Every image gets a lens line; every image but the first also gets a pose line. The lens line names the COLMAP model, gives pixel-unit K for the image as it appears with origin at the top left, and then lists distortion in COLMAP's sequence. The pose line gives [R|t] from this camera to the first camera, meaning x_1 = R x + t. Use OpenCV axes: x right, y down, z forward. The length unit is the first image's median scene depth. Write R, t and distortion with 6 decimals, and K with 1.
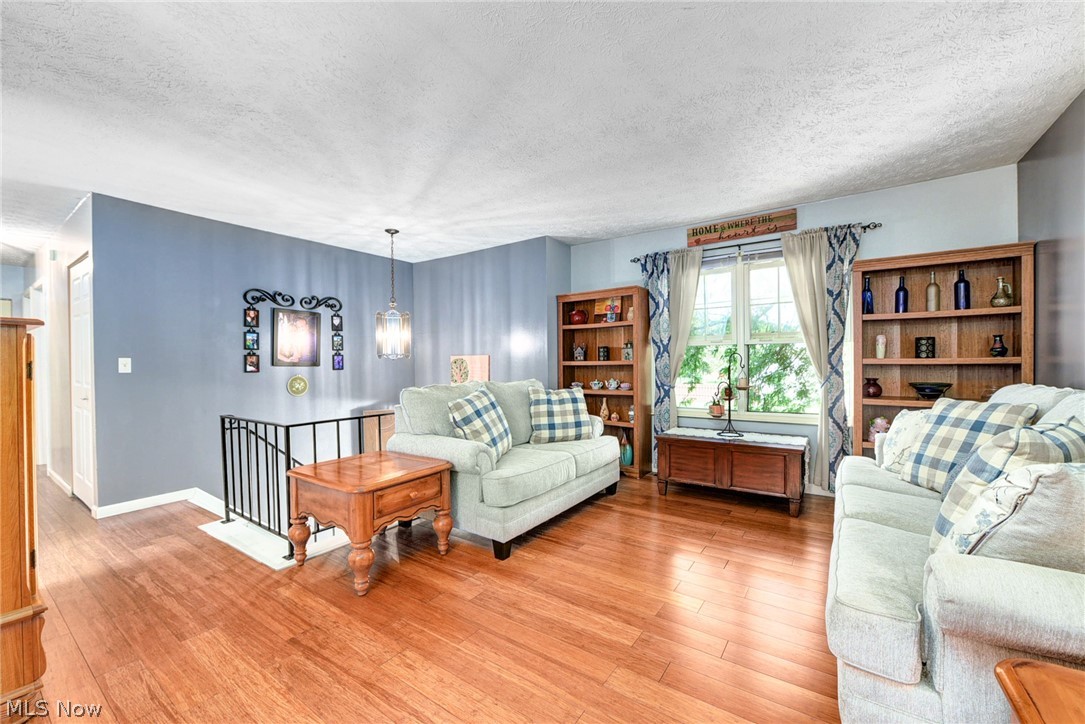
lens RADIAL K [[433.2, 0, 542.2], [0, 433.2, 365.3], [0, 0, 1]] dist [-0.005980, -0.000561]
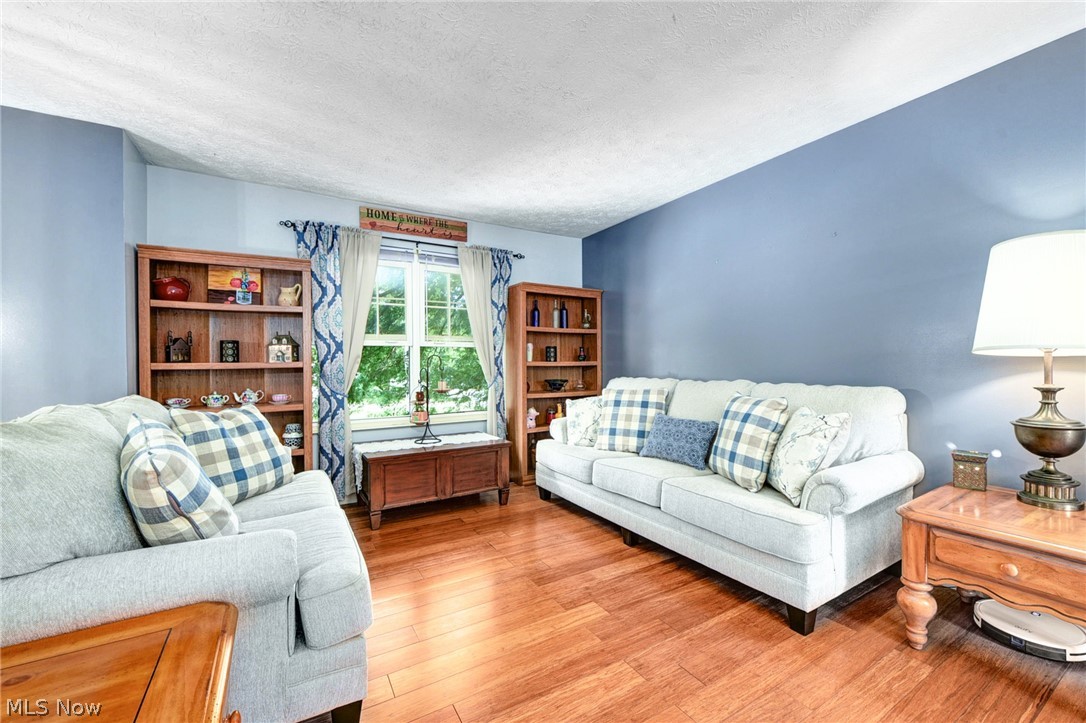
lens RADIAL K [[433.6, 0, 542.7], [0, 433.6, 364.8], [0, 0, 1]] dist [-0.005980, -0.000561]
pose [[0.412465, 0.002593, 0.910970, -0.309535], [0.008945, 0.999936, -0.006896, 0.002342], [-0.910930, 0.010993, 0.412415, 0.365828]]
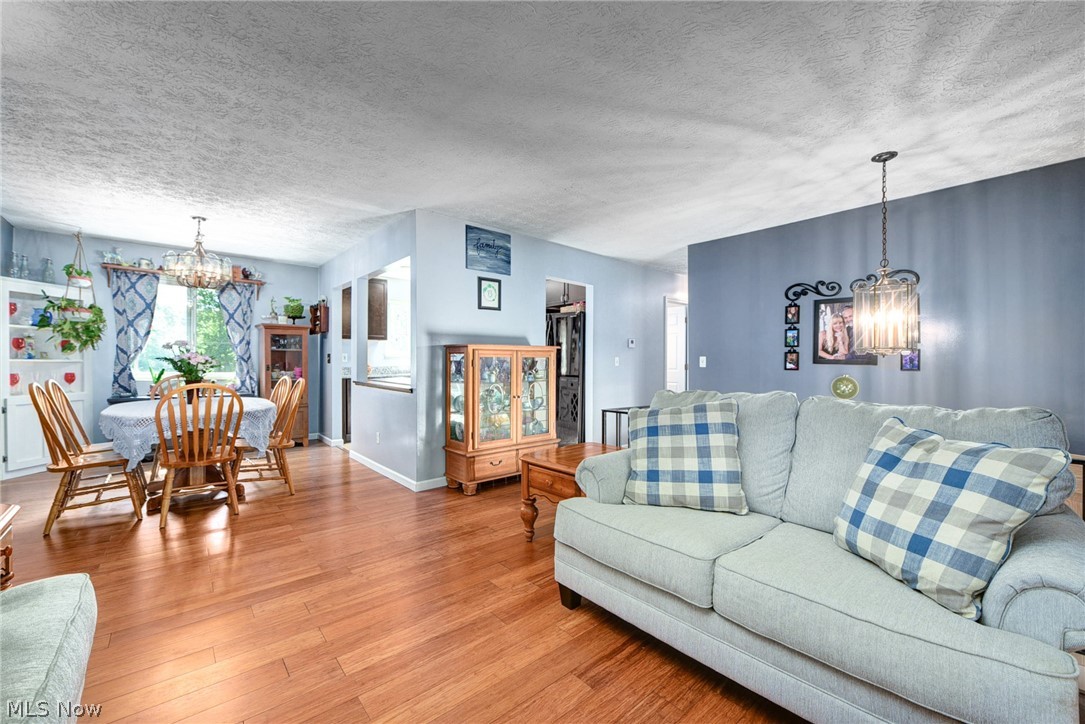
lens RADIAL K [[433.2, 0, 542.2], [0, 433.2, 365.3], [0, 0, 1]] dist [-0.005980, -0.000561]
pose [[-0.247194, 0.015318, -0.968845, 0.452721], [-0.005177, 0.999840, 0.017129, -0.008879], [0.968952, 0.009250, -0.247075, 0.747565]]
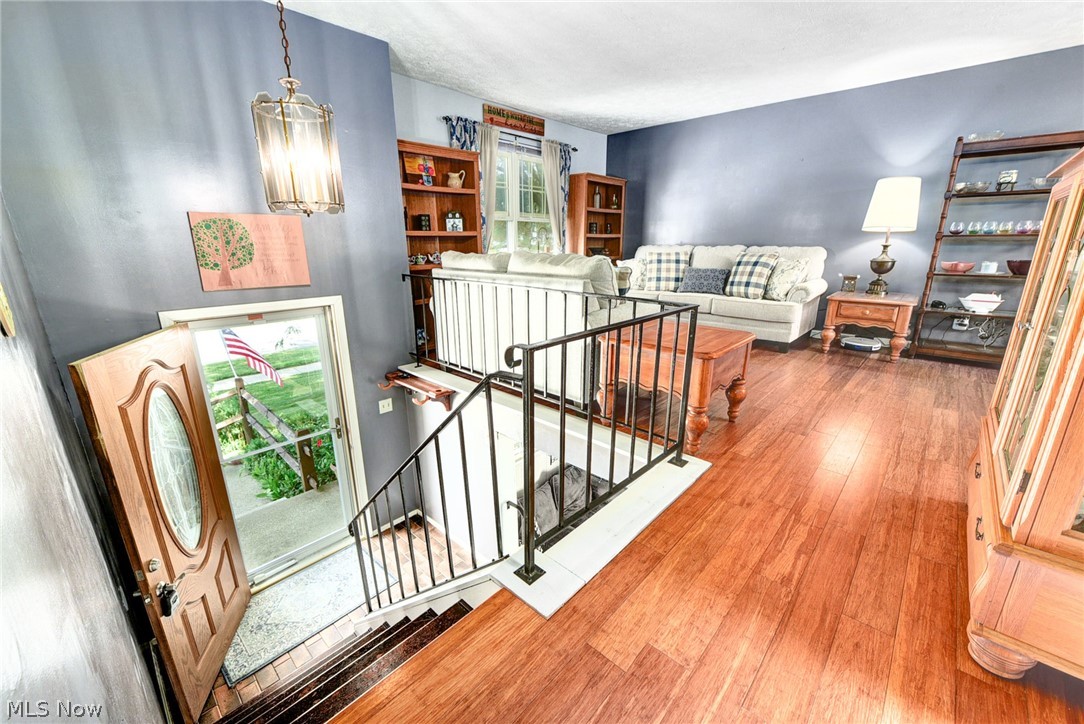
lens RADIAL K [[432.8, 0, 541.7], [0, 432.8, 365.3], [0, 0, 1]] dist [-0.005980, -0.000561]
pose [[0.138284, -0.265792, 0.954061, -0.903324], [0.007394, 0.963566, 0.267369, 0.023477], [-0.990365, -0.029919, 0.135211, 0.763146]]
